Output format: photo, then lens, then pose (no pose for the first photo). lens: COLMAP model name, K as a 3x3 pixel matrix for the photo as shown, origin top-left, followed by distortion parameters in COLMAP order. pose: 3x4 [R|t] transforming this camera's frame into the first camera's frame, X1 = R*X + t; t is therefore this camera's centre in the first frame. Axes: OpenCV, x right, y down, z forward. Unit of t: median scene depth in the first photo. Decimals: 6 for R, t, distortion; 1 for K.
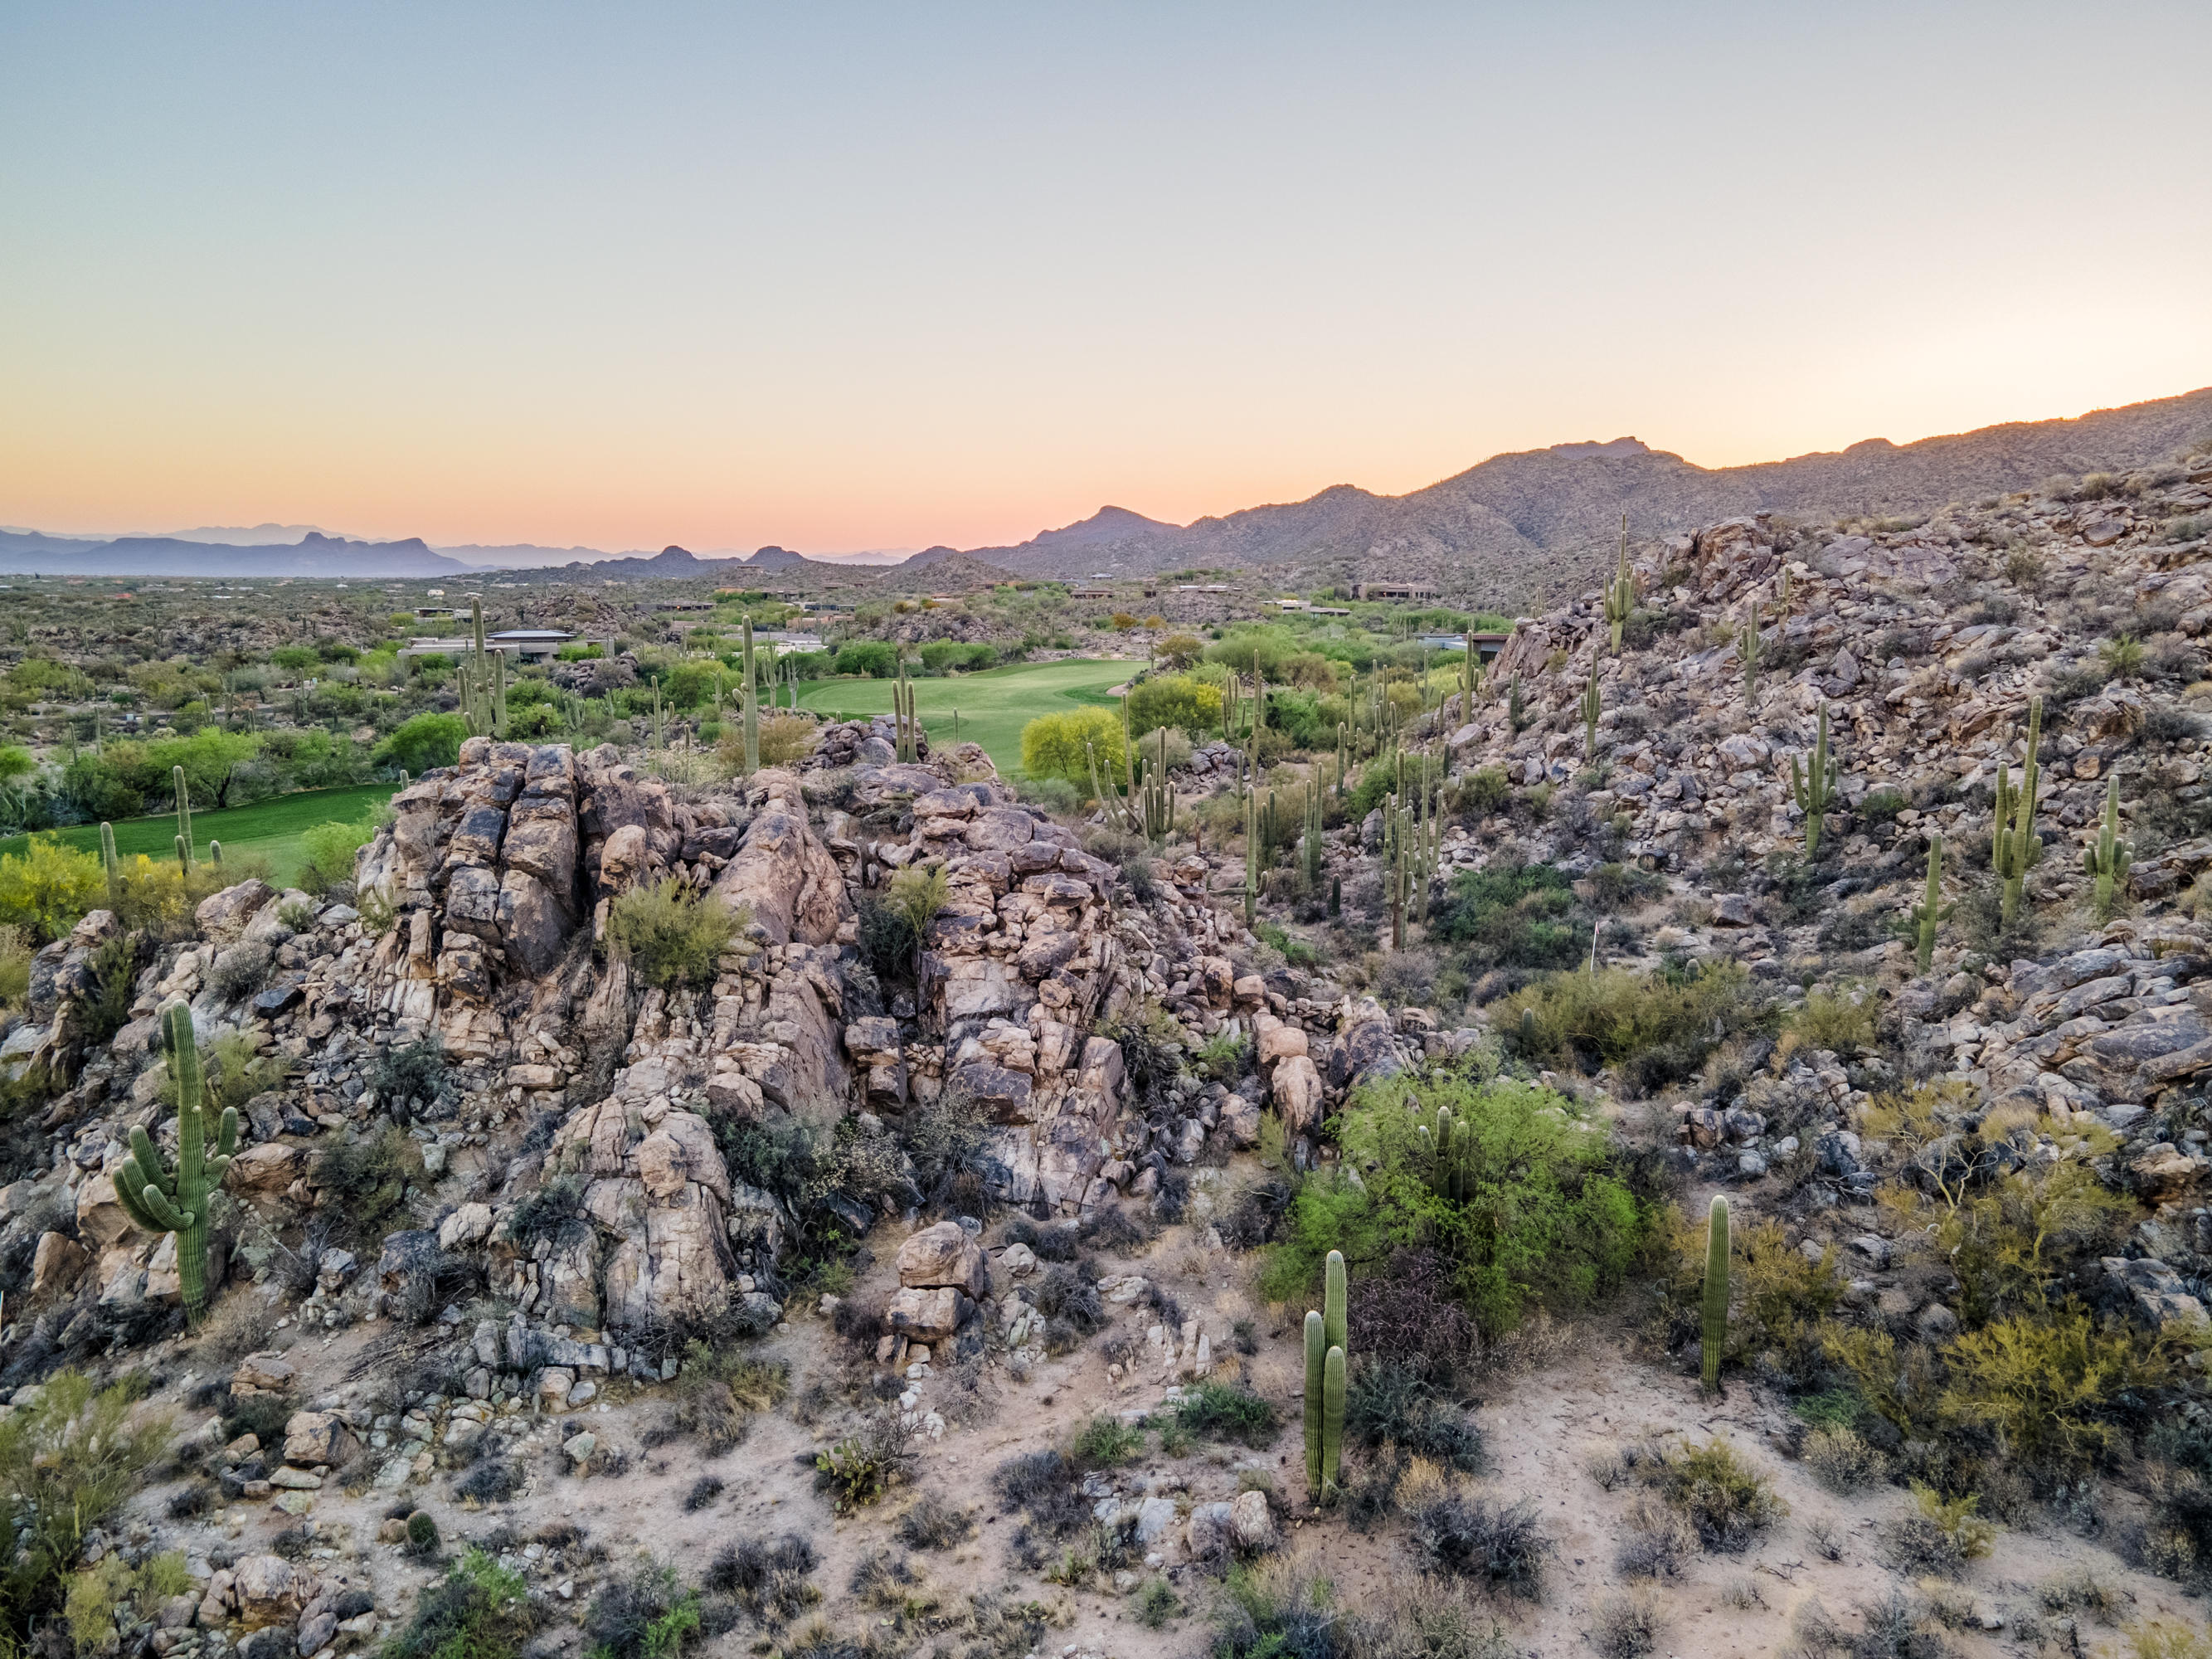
lens RADIAL K [[1601.6, 0, 1114.5], [0, 1601.6, 827.9], [0, 0, 1]] dist [0.055262, 0.039085]
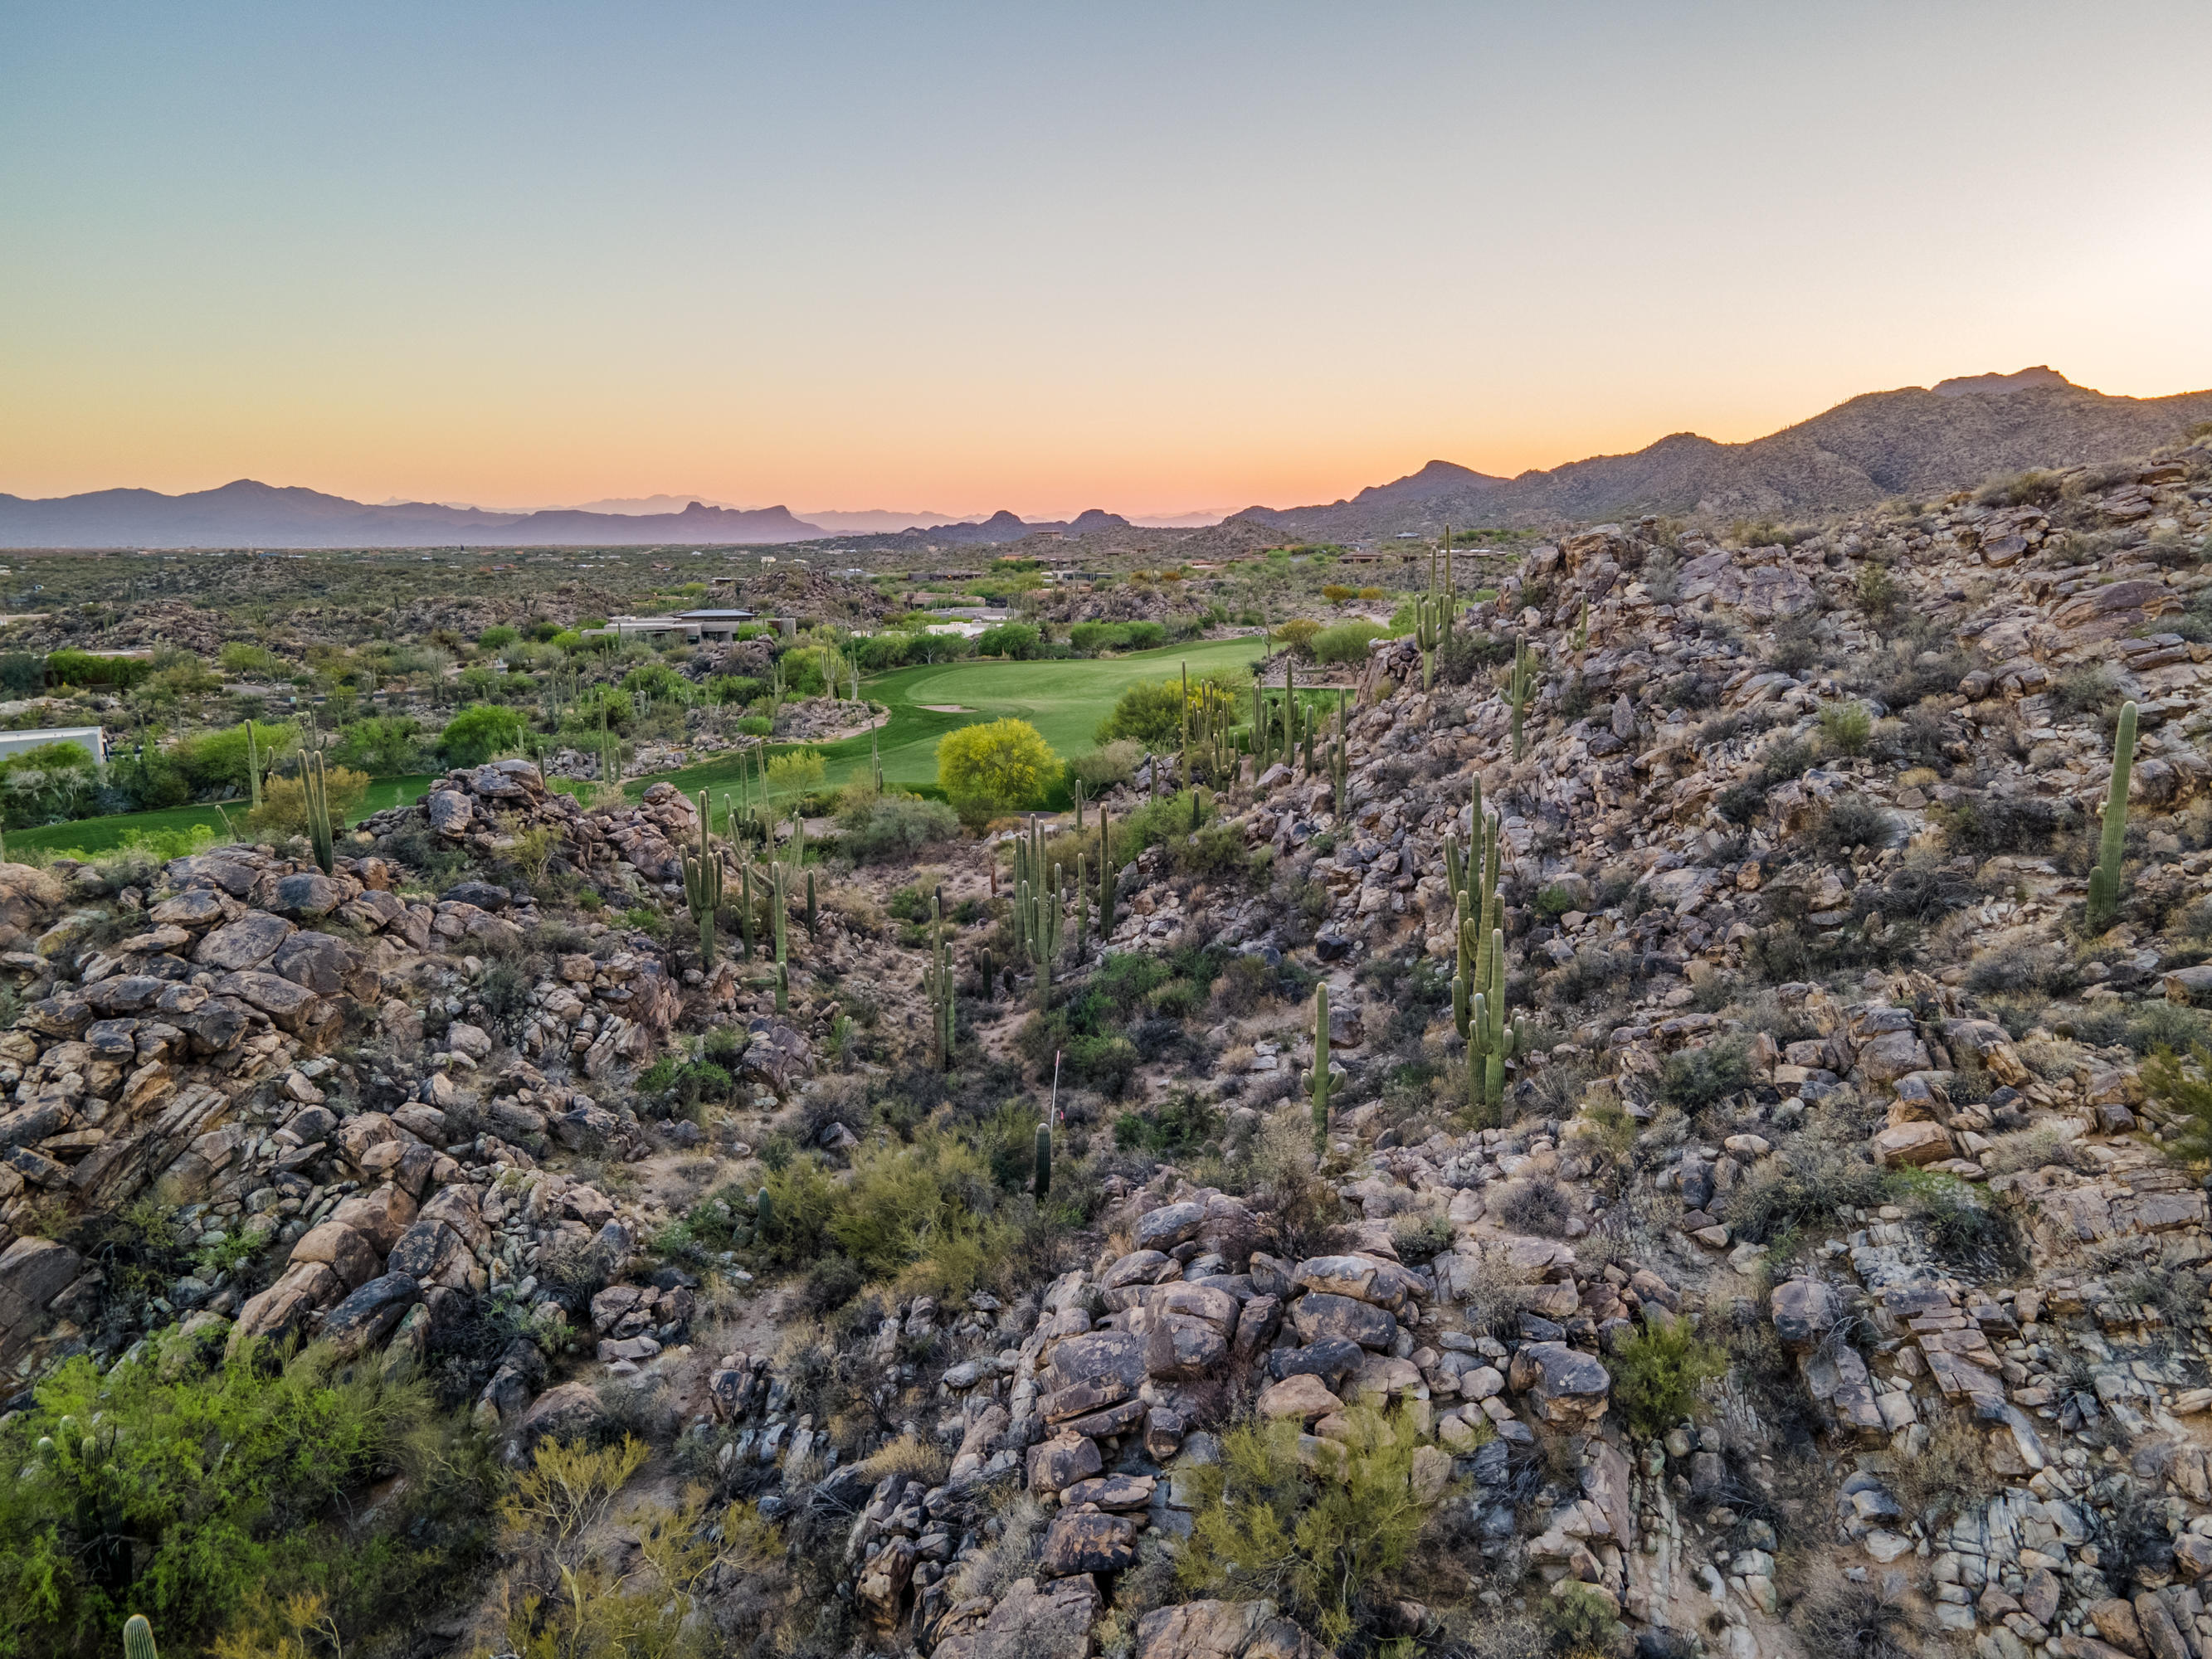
lens RADIAL K [[1601.3, 0, 1112.5], [0, 1601.3, 832.1], [0, 0, 1]] dist [0.055262, 0.039085]
pose [[0.979609, 0.027536, -0.199016, 0.306324], [-0.022050, 0.999315, 0.029726, -0.050852], [0.199698, -0.024732, 0.979545, 0.117685]]
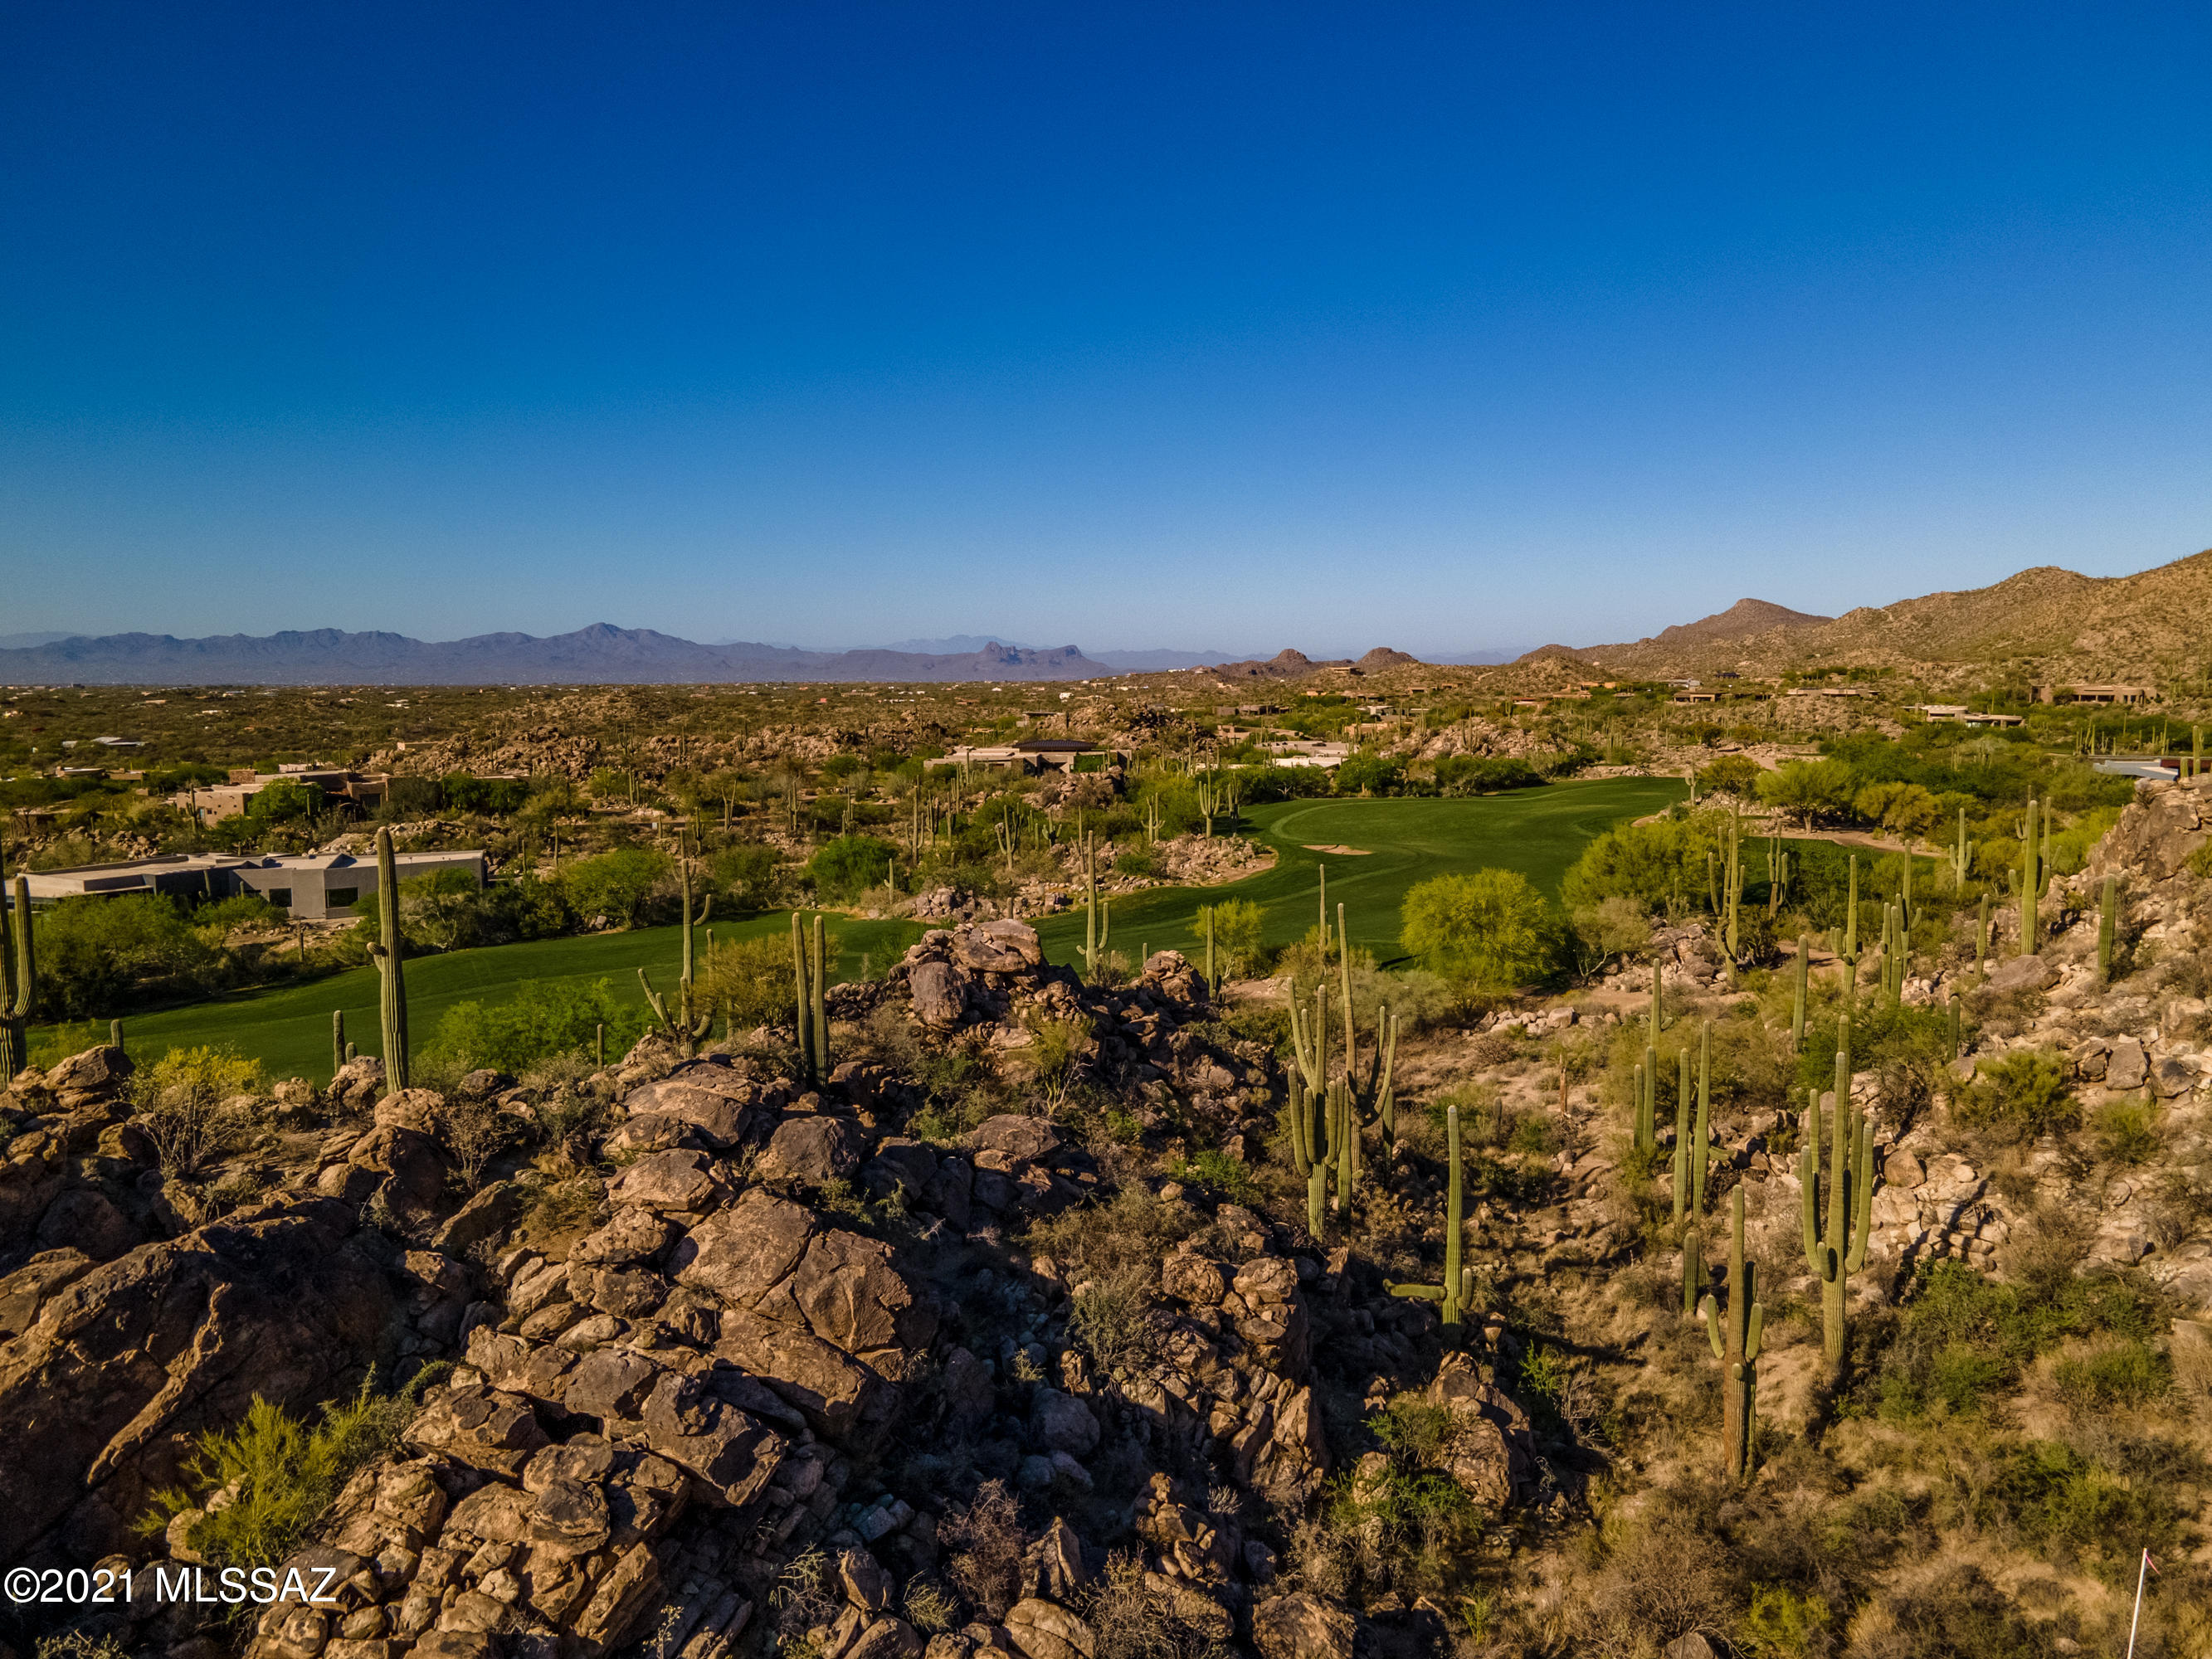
lens RADIAL K [[1601.3, 0, 1112.2], [0, 1601.3, 837.5], [0, 0, 1]] dist [0.055262, 0.039085]
pose [[0.929855, 0.035400, -0.366219, 0.123486], [-0.055461, 0.997473, -0.044399, -0.062073], [0.363722, 0.061595, 0.929469, 0.290177]]
